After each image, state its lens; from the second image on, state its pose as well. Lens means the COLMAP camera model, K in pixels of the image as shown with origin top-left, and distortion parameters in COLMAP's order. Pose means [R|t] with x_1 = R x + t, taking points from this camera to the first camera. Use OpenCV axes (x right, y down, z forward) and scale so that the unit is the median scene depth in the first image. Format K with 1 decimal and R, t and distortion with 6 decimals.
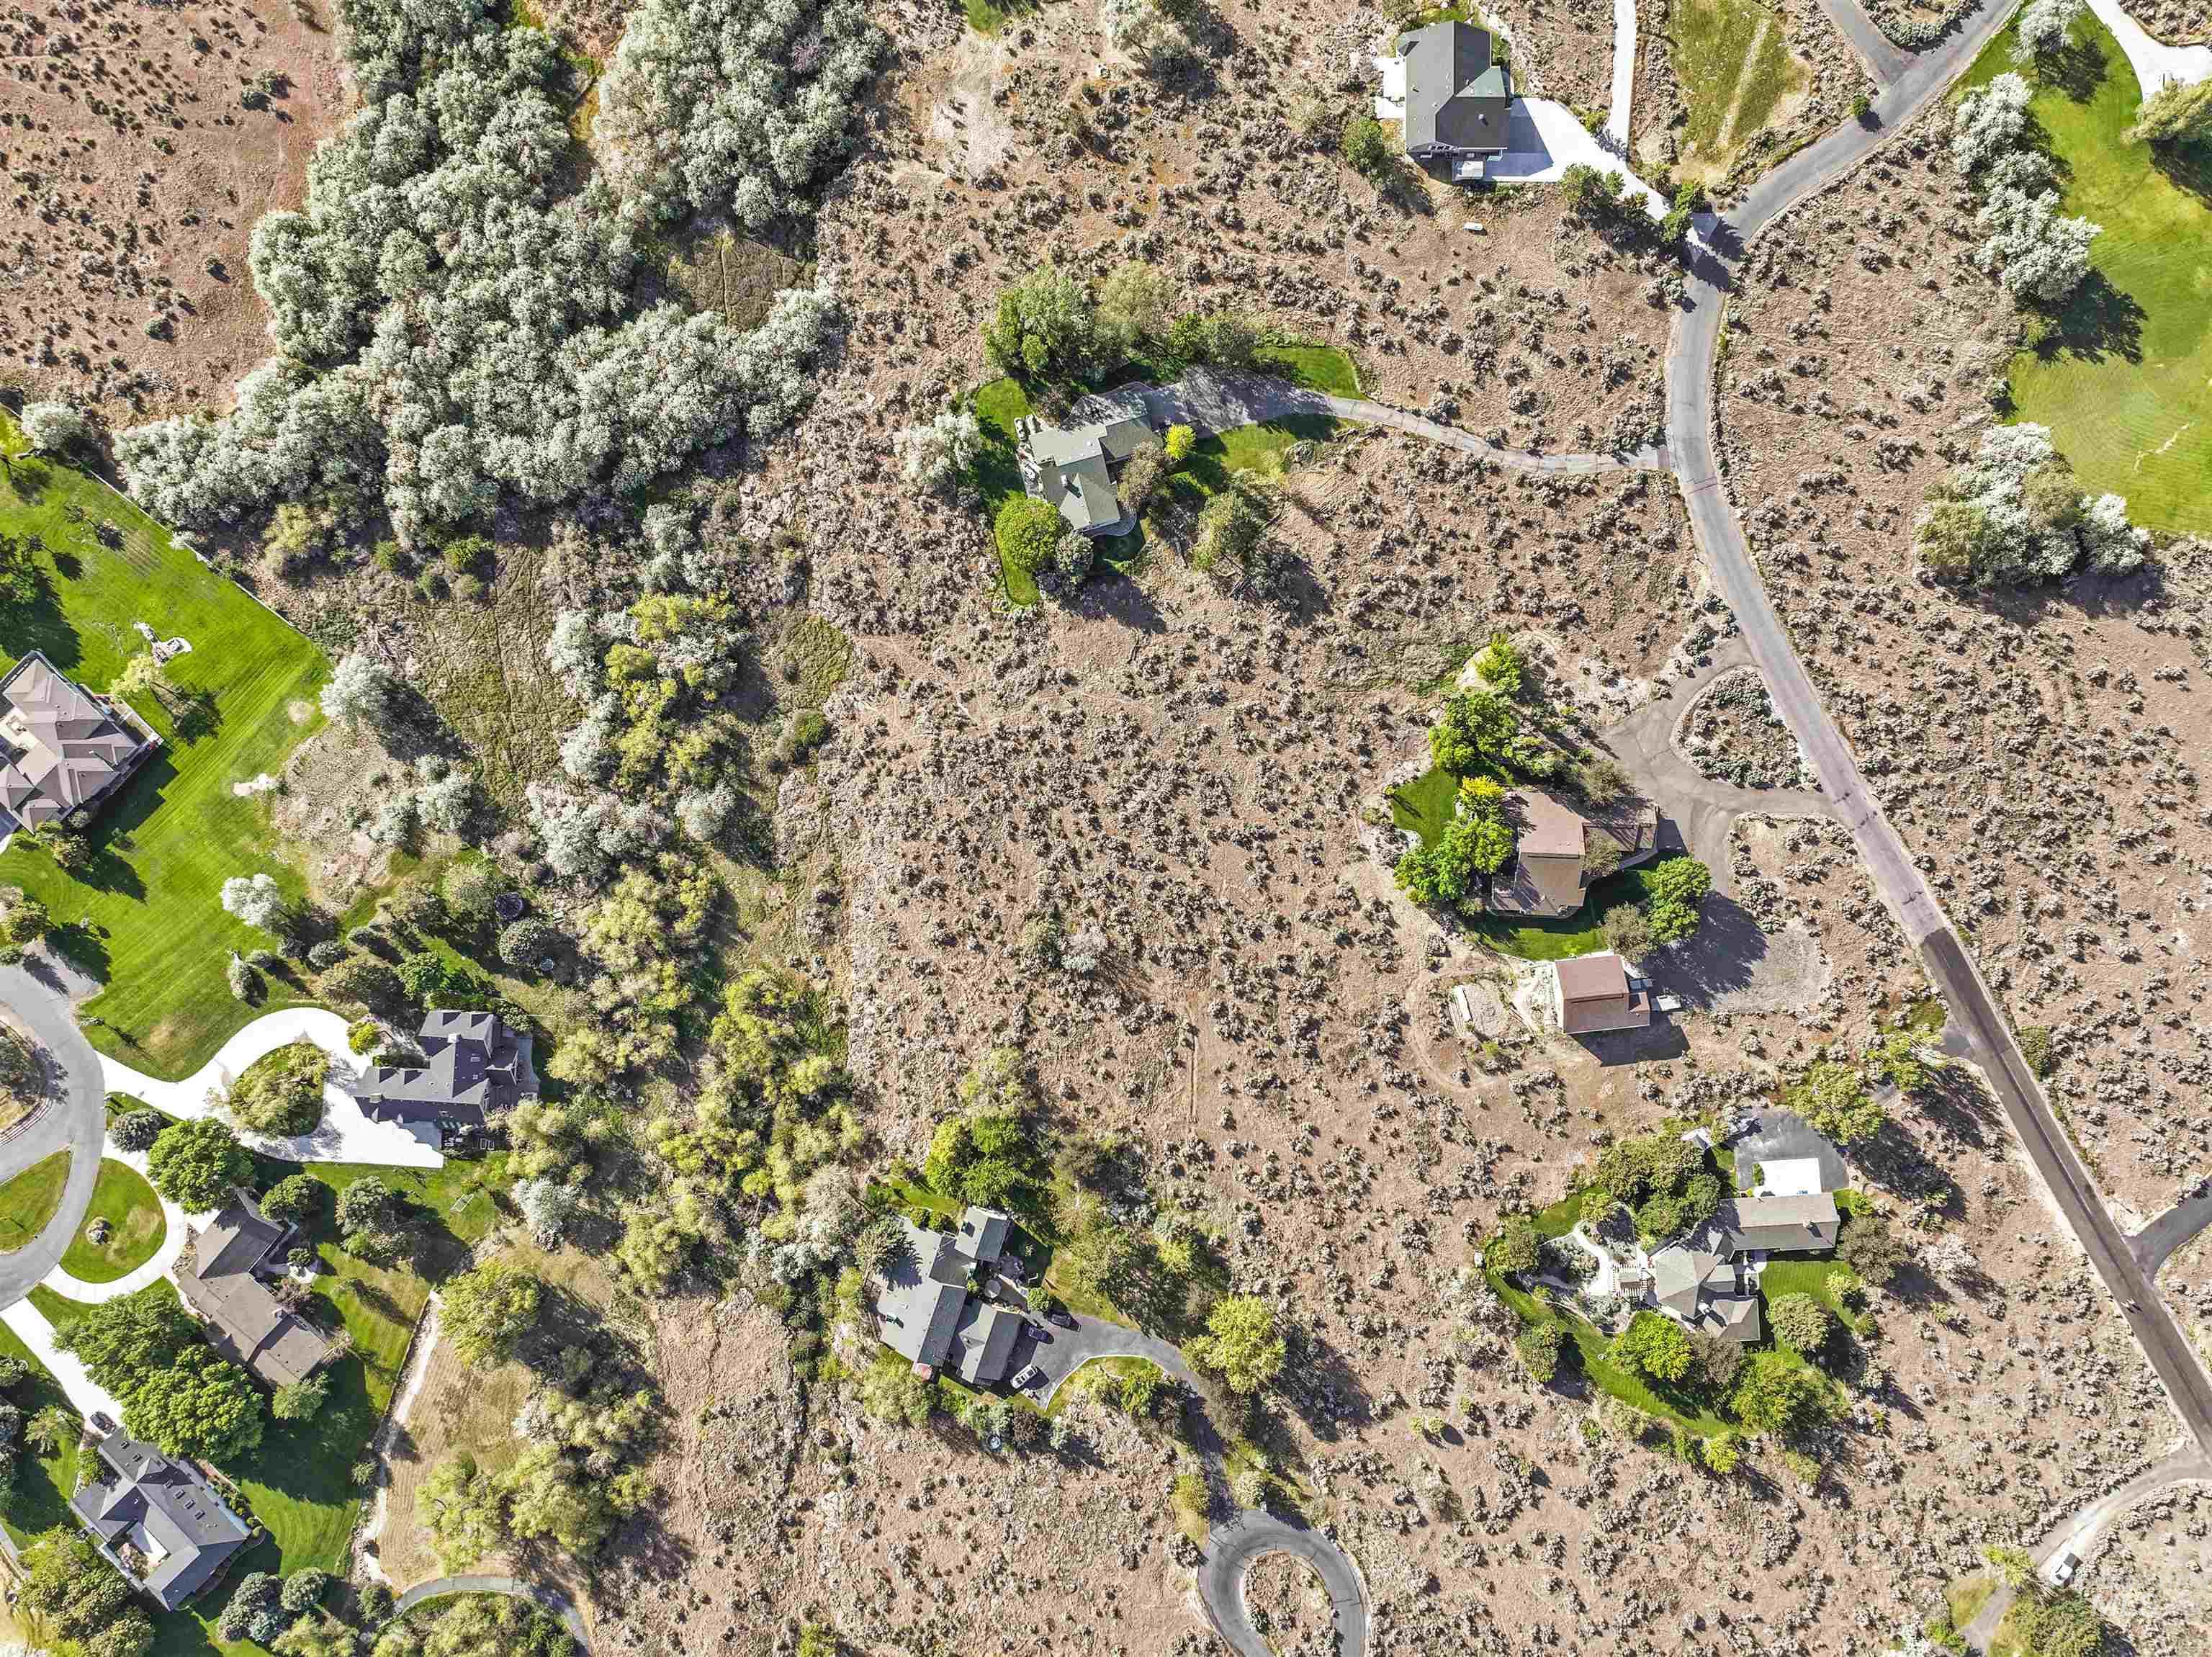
lens RADIAL K [[1548.0, 0, 1116.7], [0, 1548.0, 830.6], [0, 0, 1]] dist [0.003355, 0.005690]
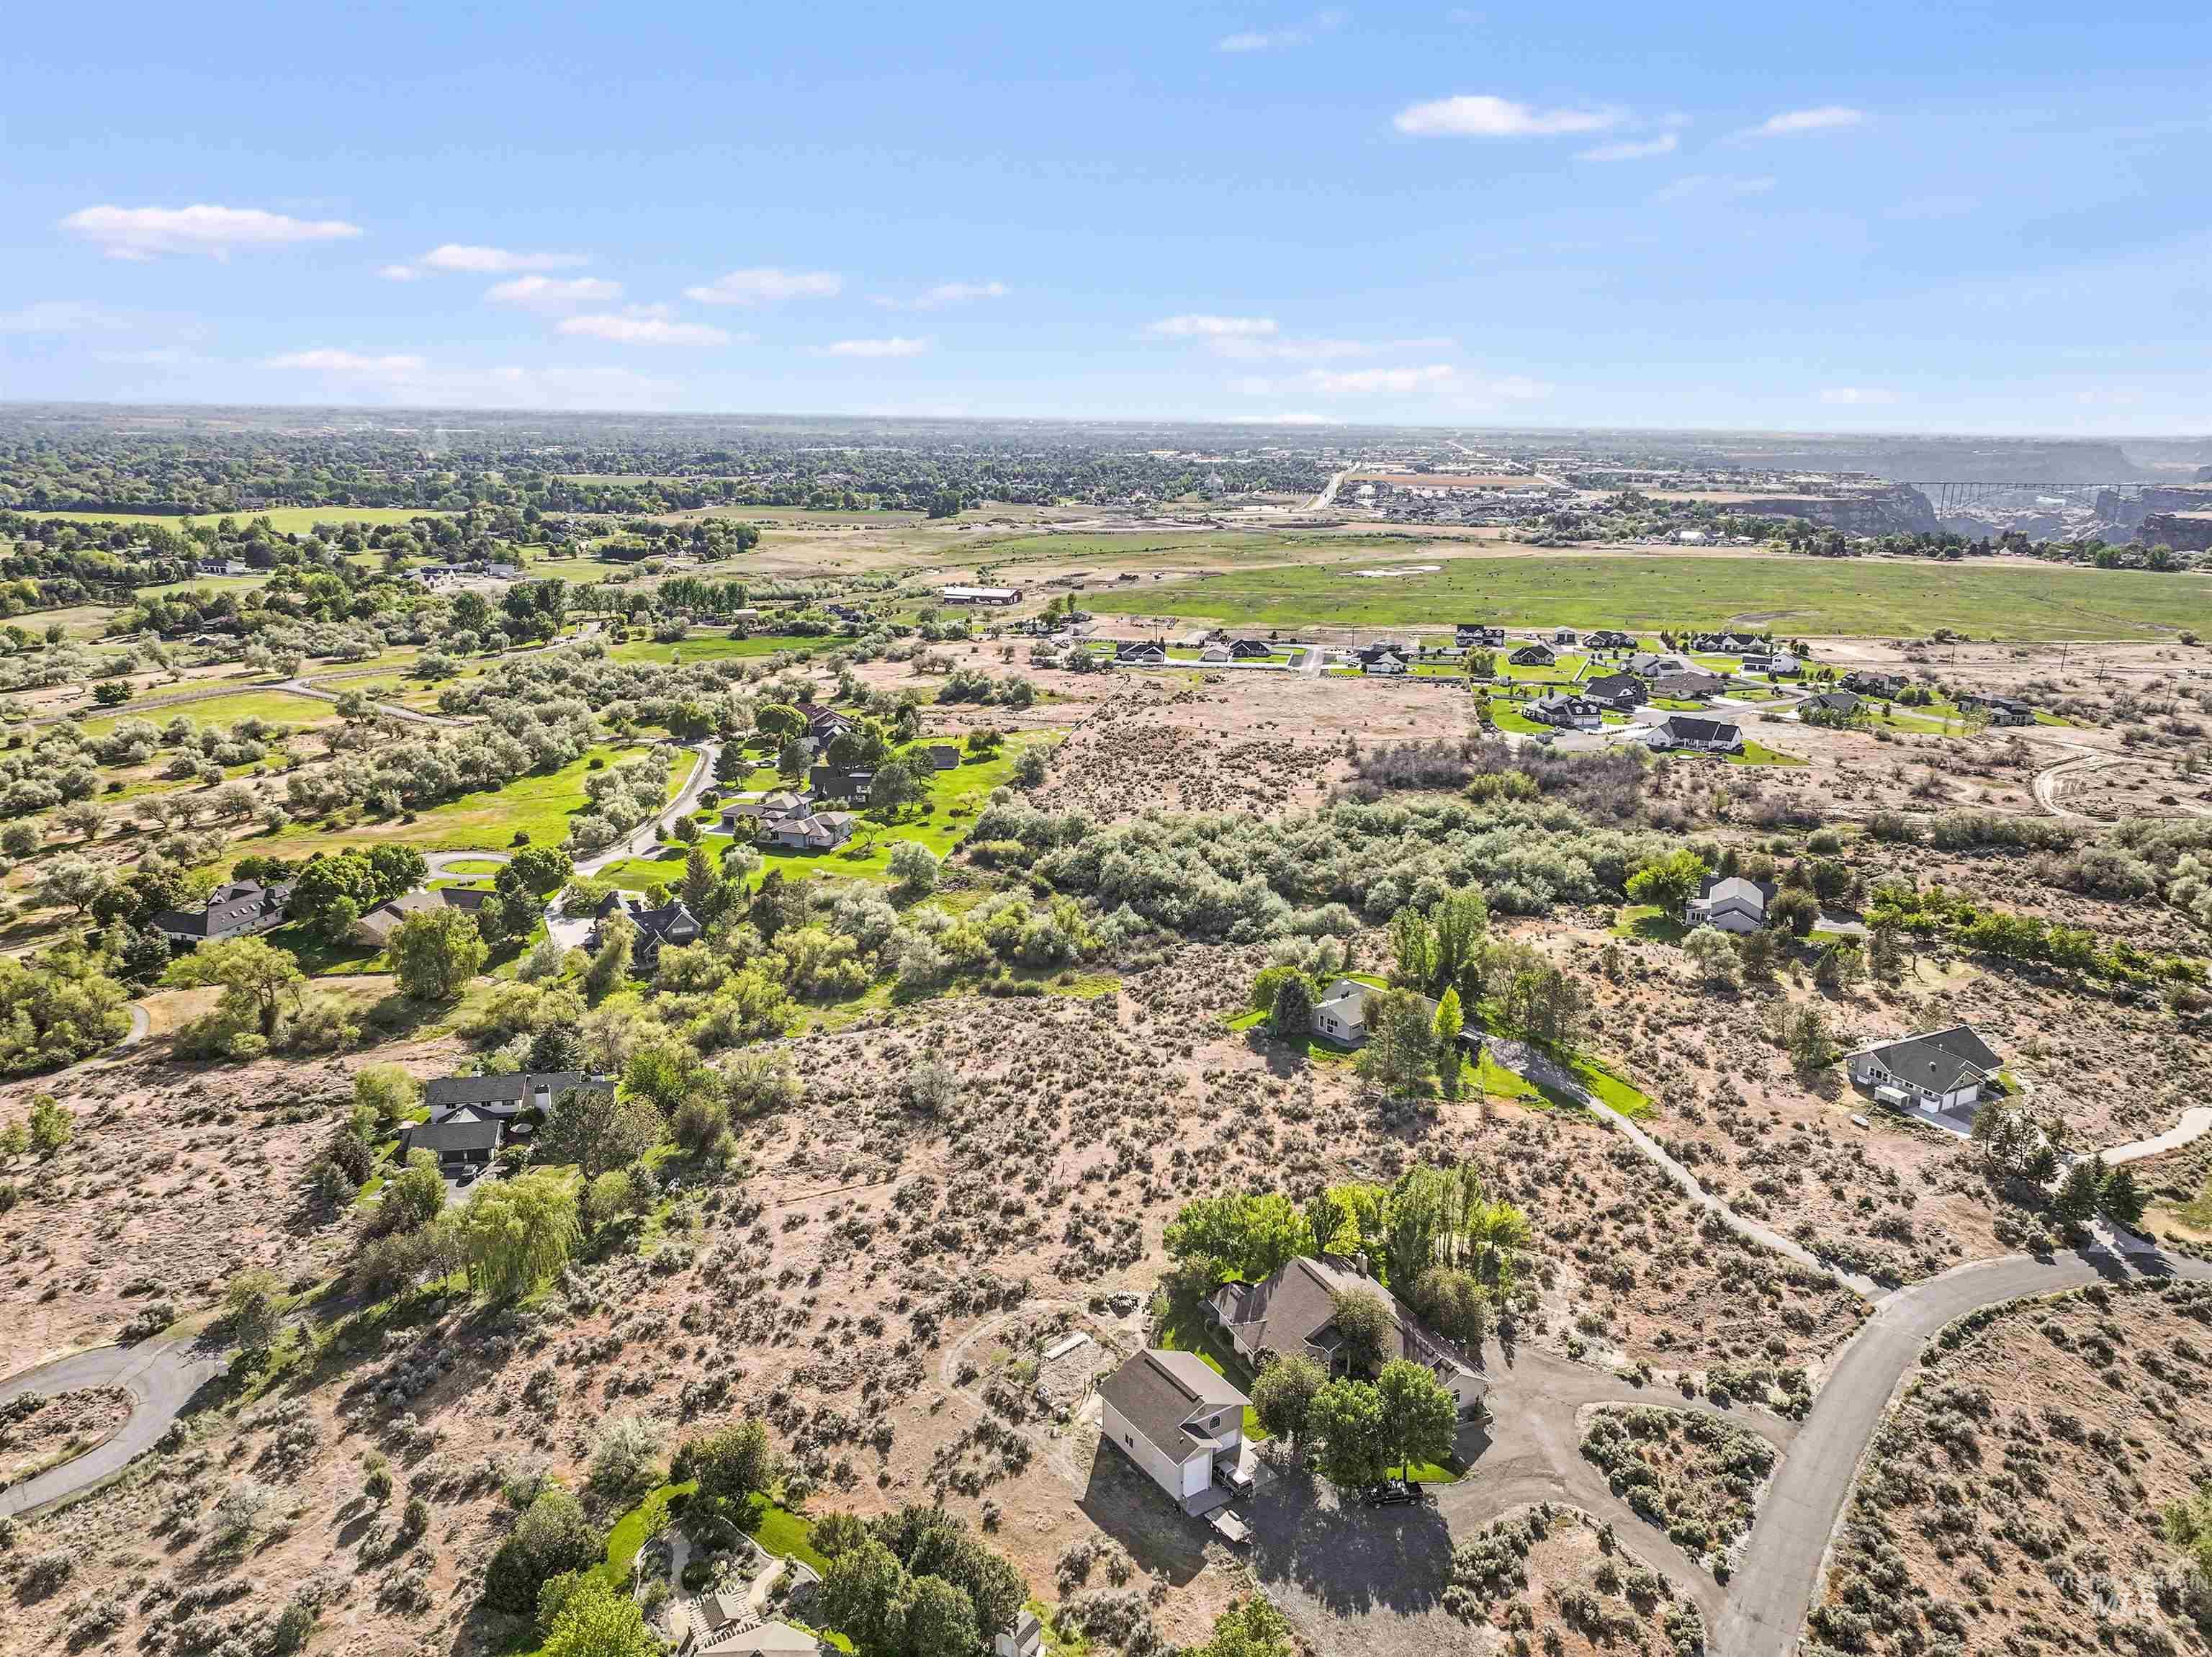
lens RADIAL K [[1557.4, 0, 1113.7], [0, 1557.4, 789.3], [0, 0, 1]] dist [-0.001535, -0.001537]
pose [[0.466959, 0.200731, -0.861195, 0.763670], [-0.884275, 0.108833, -0.454106, 0.372972], [0.002573, 0.973582, 0.228322, 0.612597]]
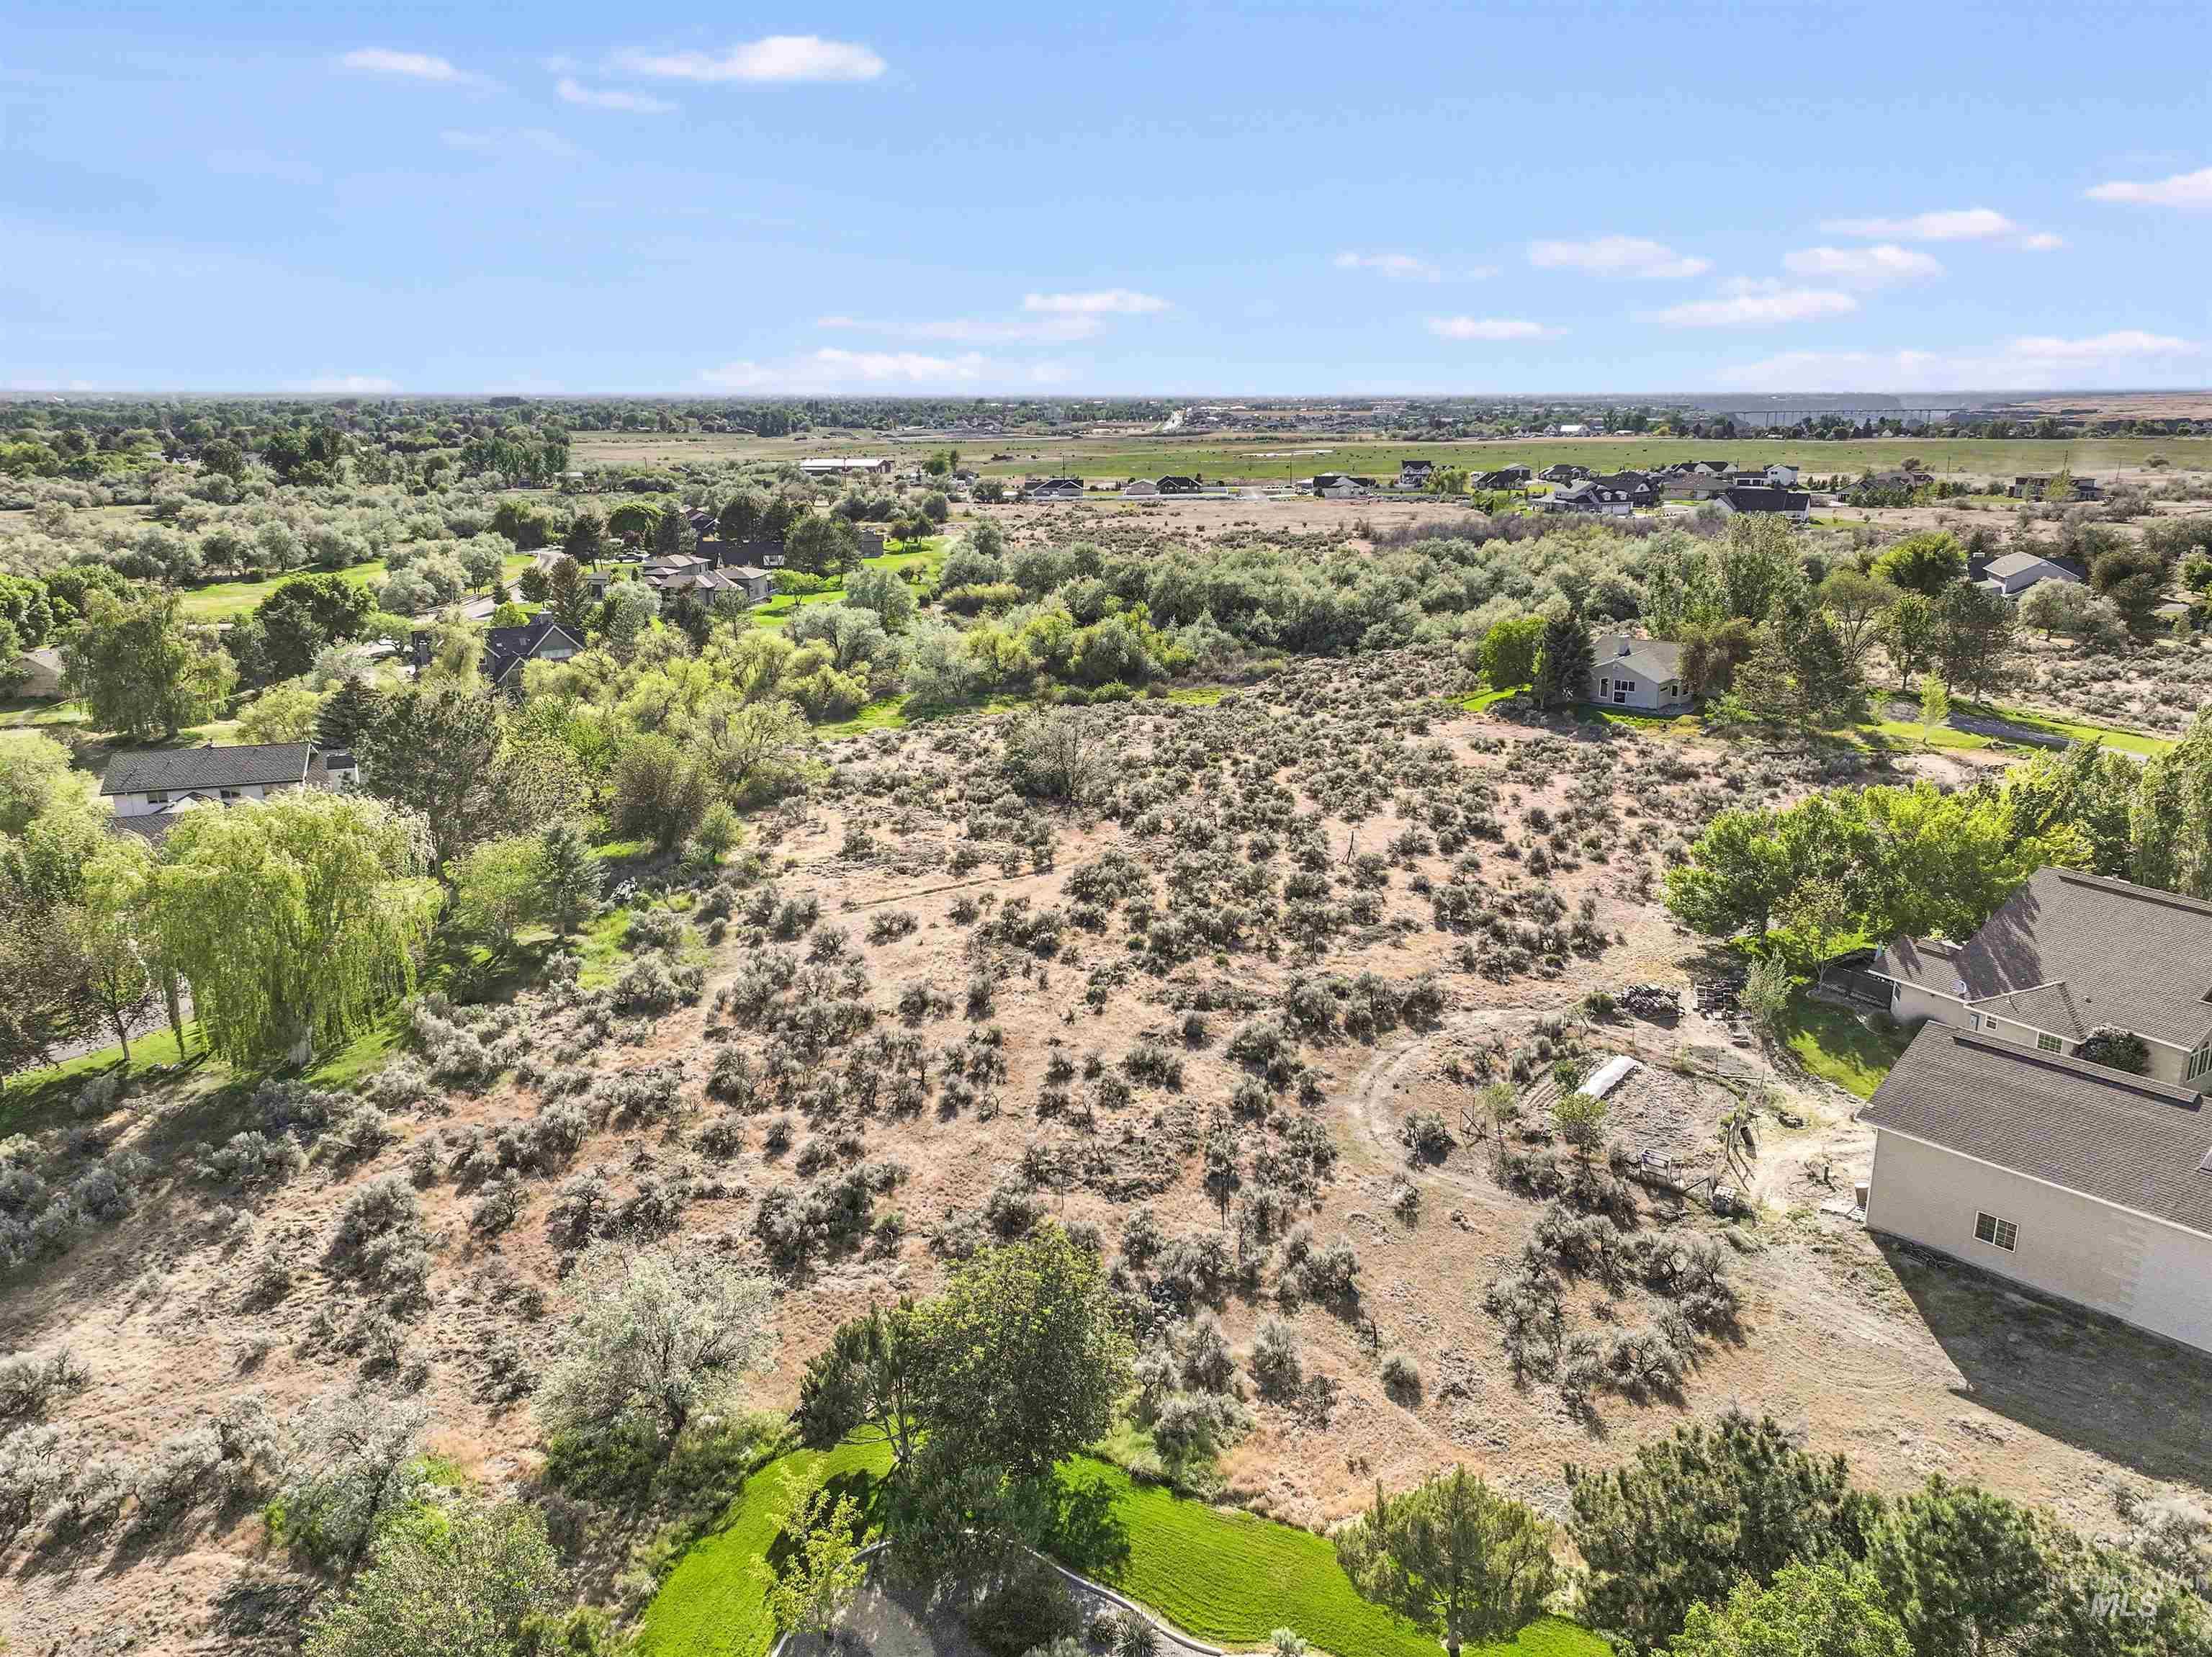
lens RADIAL K [[1567.7, 0, 1109.9], [0, 1567.7, 797.0], [0, 0, 1]] dist [0.006227, 0.009535]
pose [[0.565774, 0.194472, -0.801299, 0.401403], [-0.824356, 0.155048, -0.544424, 0.345640], [0.018364, 0.968577, 0.248036, 0.870658]]
